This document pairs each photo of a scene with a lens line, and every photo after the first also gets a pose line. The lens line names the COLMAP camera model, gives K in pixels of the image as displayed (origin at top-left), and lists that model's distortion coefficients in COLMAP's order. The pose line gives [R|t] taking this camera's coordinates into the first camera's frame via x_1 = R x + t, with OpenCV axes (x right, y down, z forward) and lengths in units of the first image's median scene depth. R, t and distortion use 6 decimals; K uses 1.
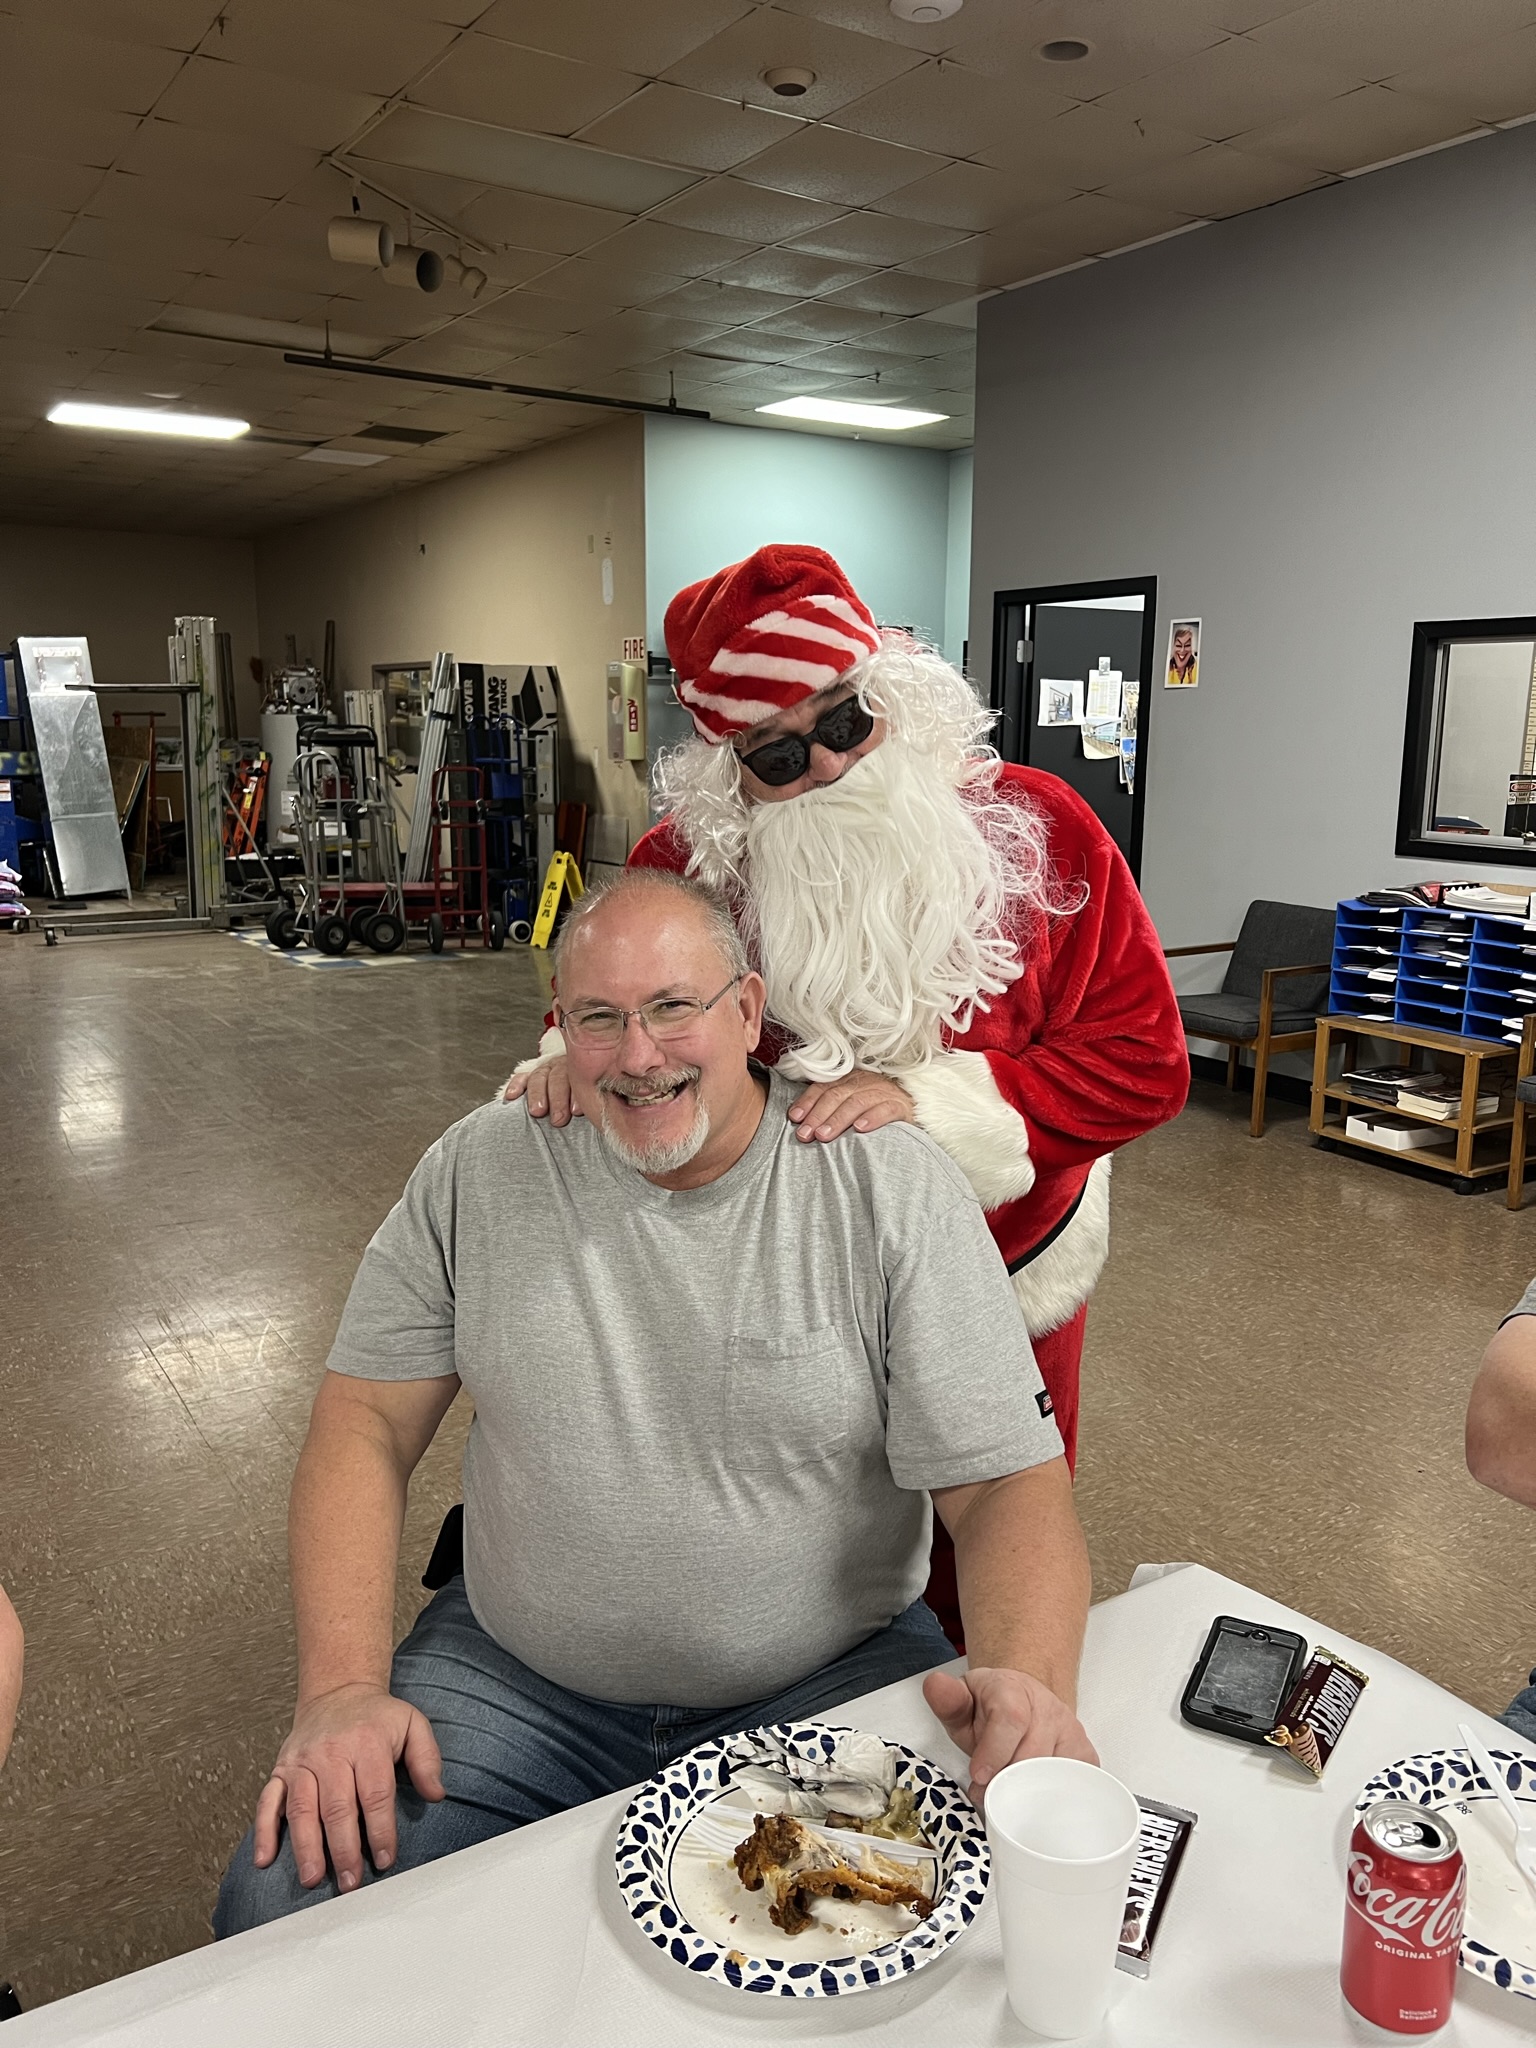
lens RADIAL K [[1563.9, 0, 778.8], [0, 1563.9, 1033.3], [0, 0, 1]] dist [0.036500, -0.034920]
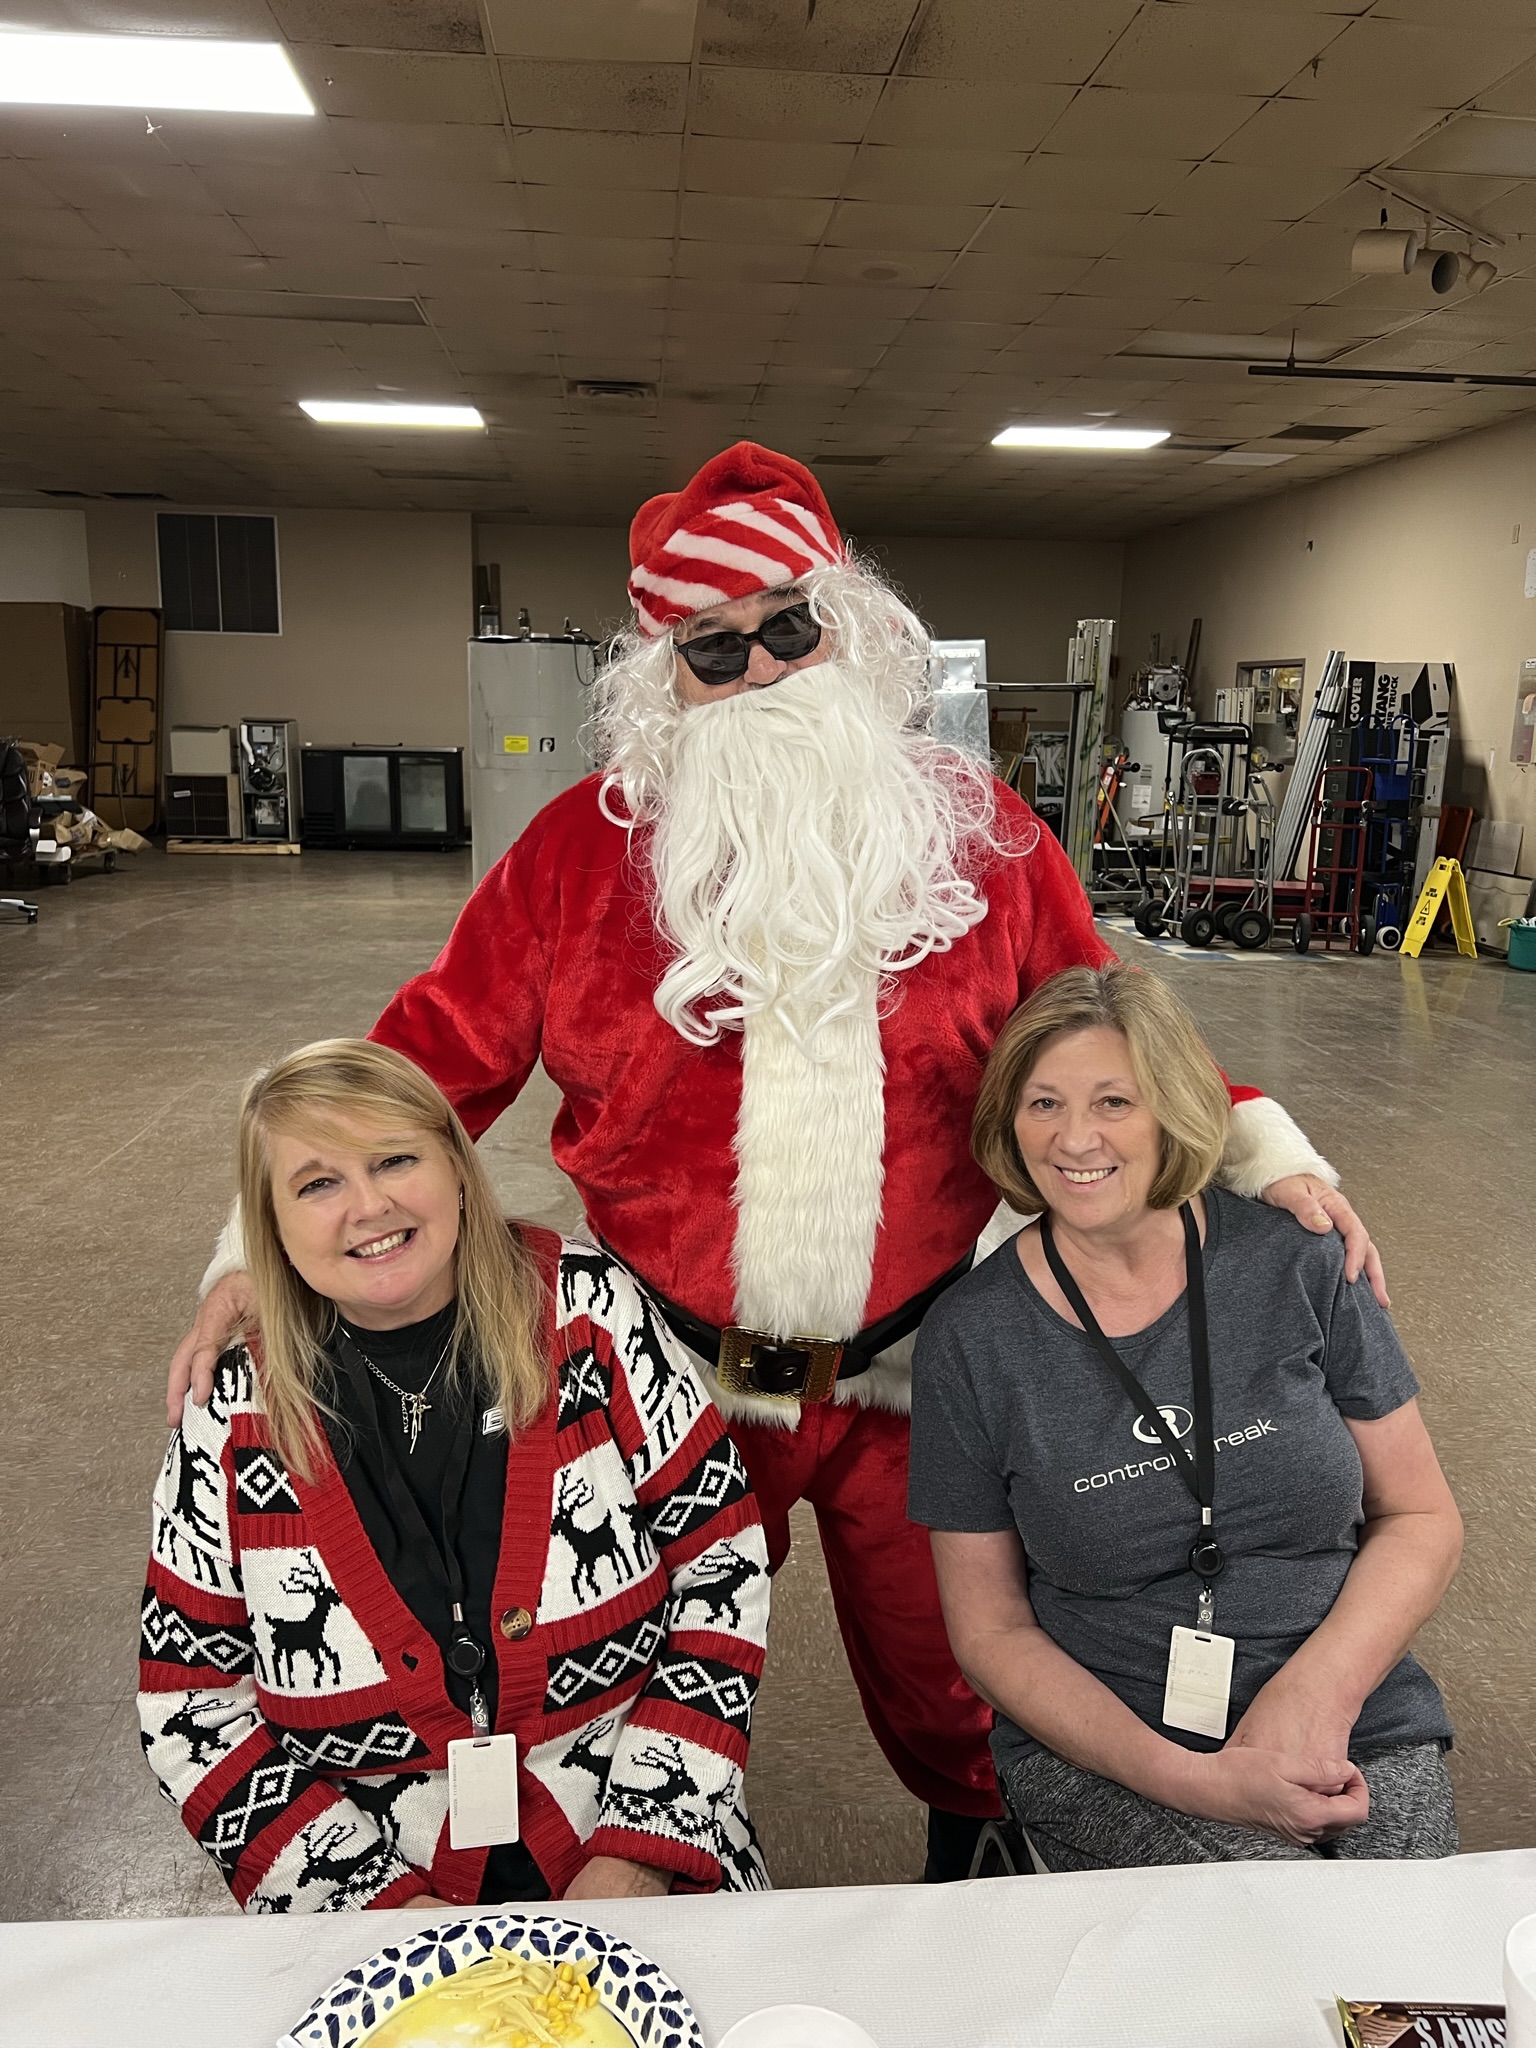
lens RADIAL K [[1563.9, 0, 778.8], [0, 1563.9, 1033.3], [0, 0, 1]] dist [0.036500, -0.034920]
pose [[0.885751, 0.105009, -0.452127, -0.052864], [-0.102802, 0.994263, 0.029527, 0.004056], [0.452634, 0.020327, 0.891465, -0.038277]]
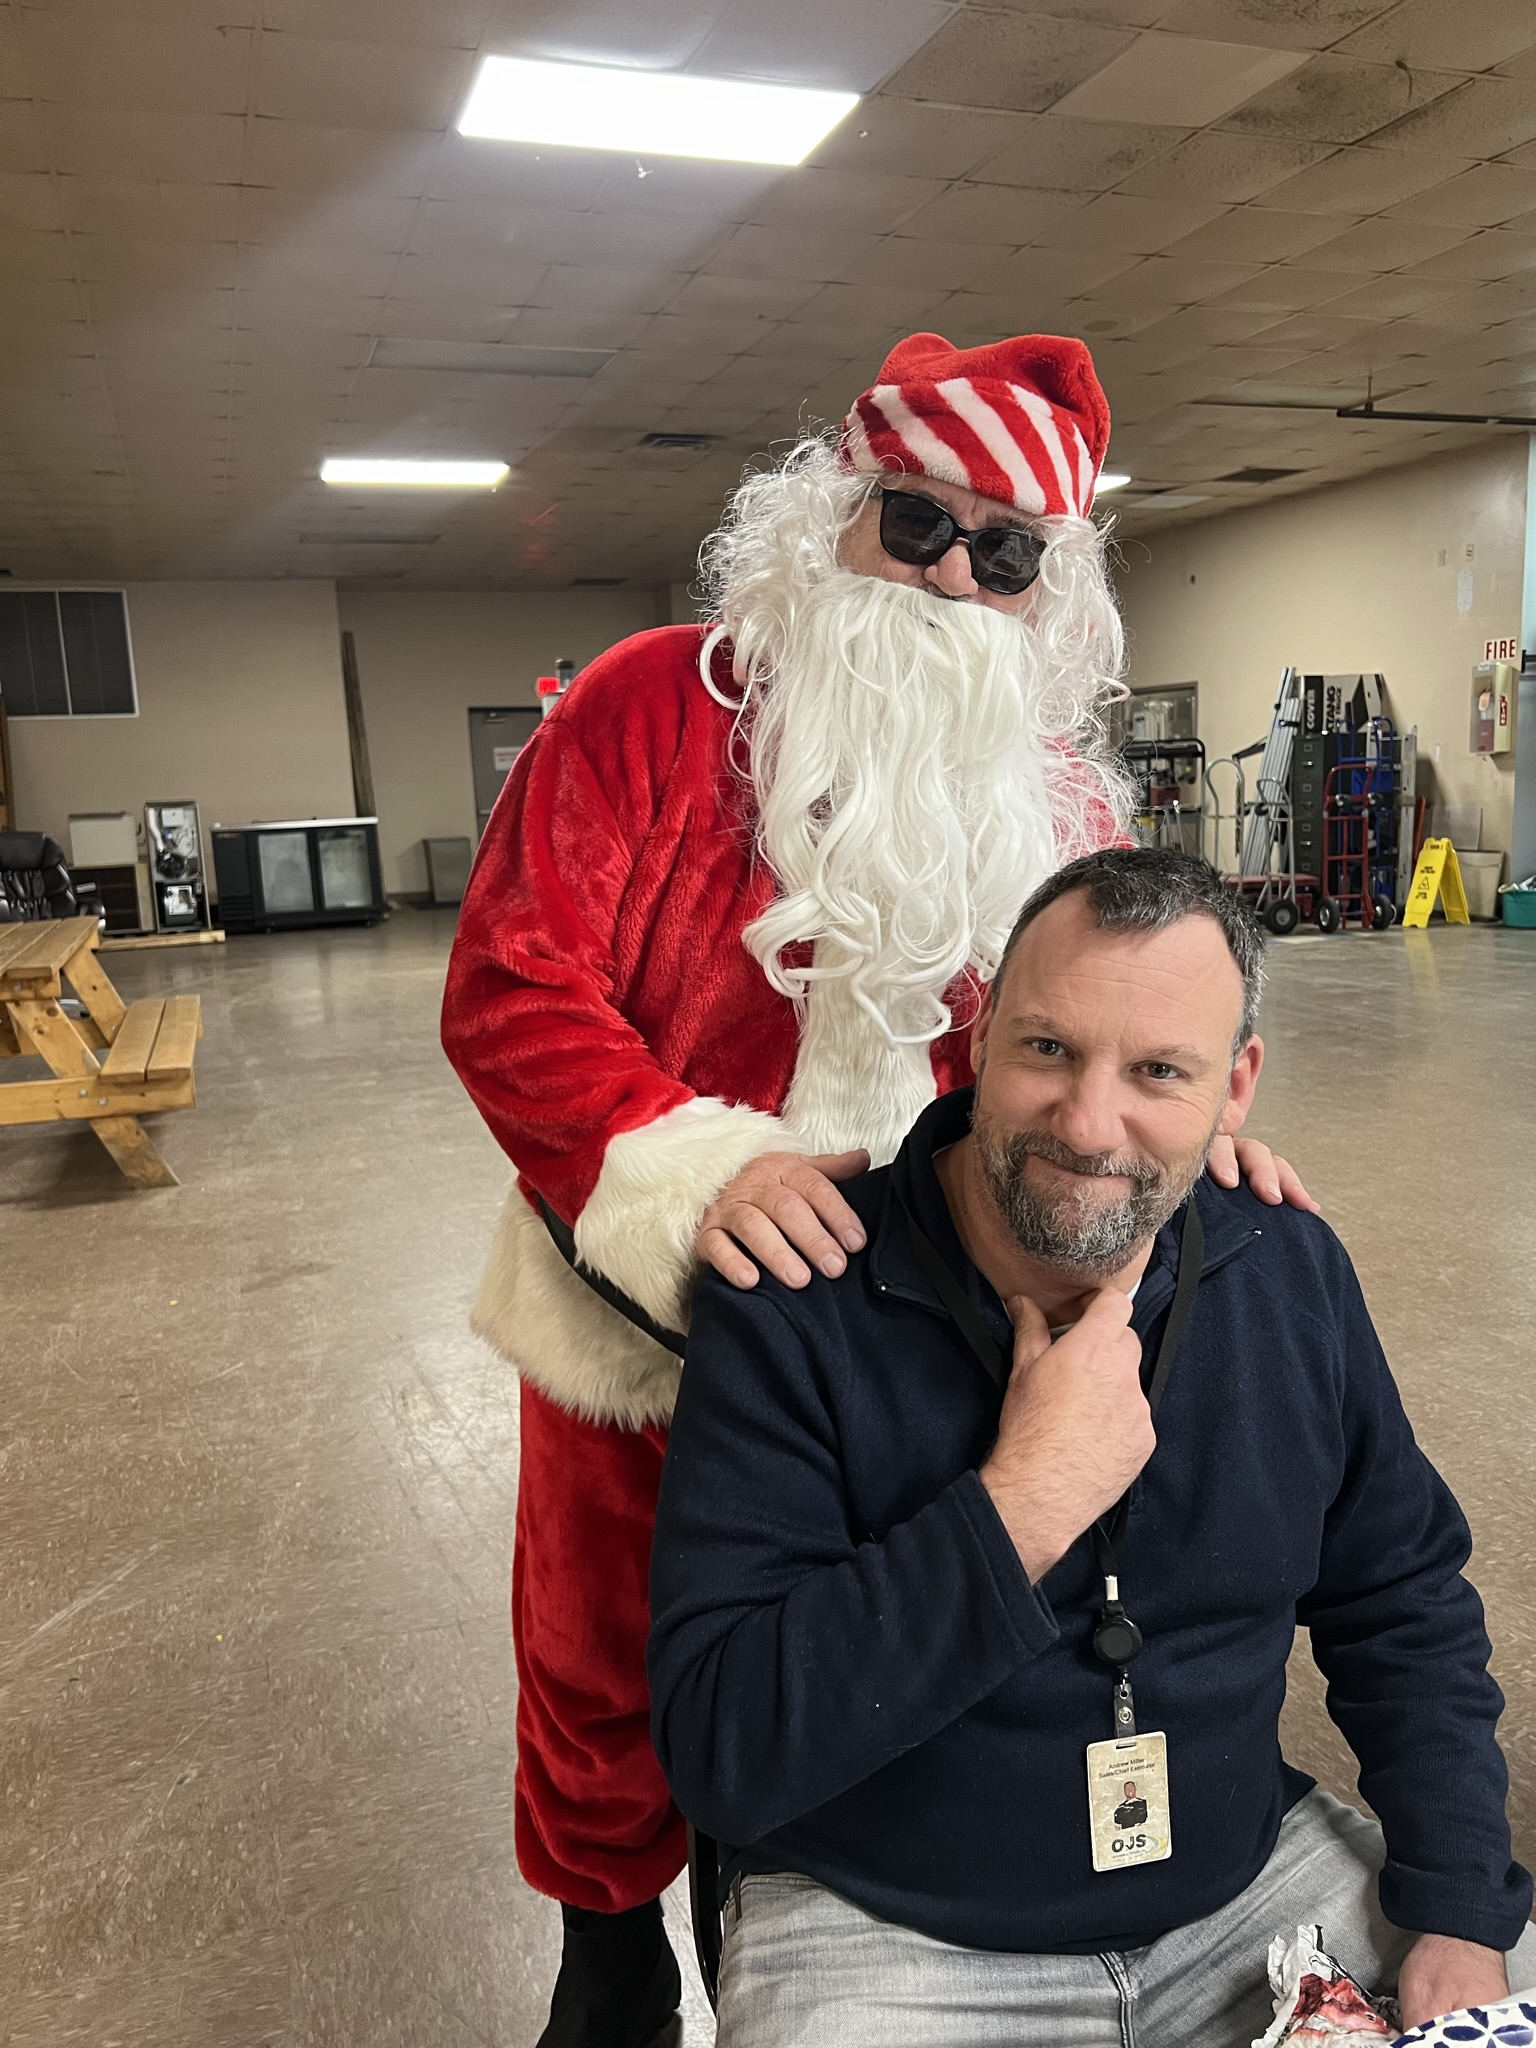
lens RADIAL K [[1563.9, 0, 778.8], [0, 1563.9, 1033.3], [0, 0, 1]] dist [0.036500, -0.034920]
pose [[0.974520, -0.011606, -0.223999, -0.331237], [0.006654, 0.999717, -0.022849, 0.040226], [0.224201, 0.020776, 0.974321, -0.161877]]
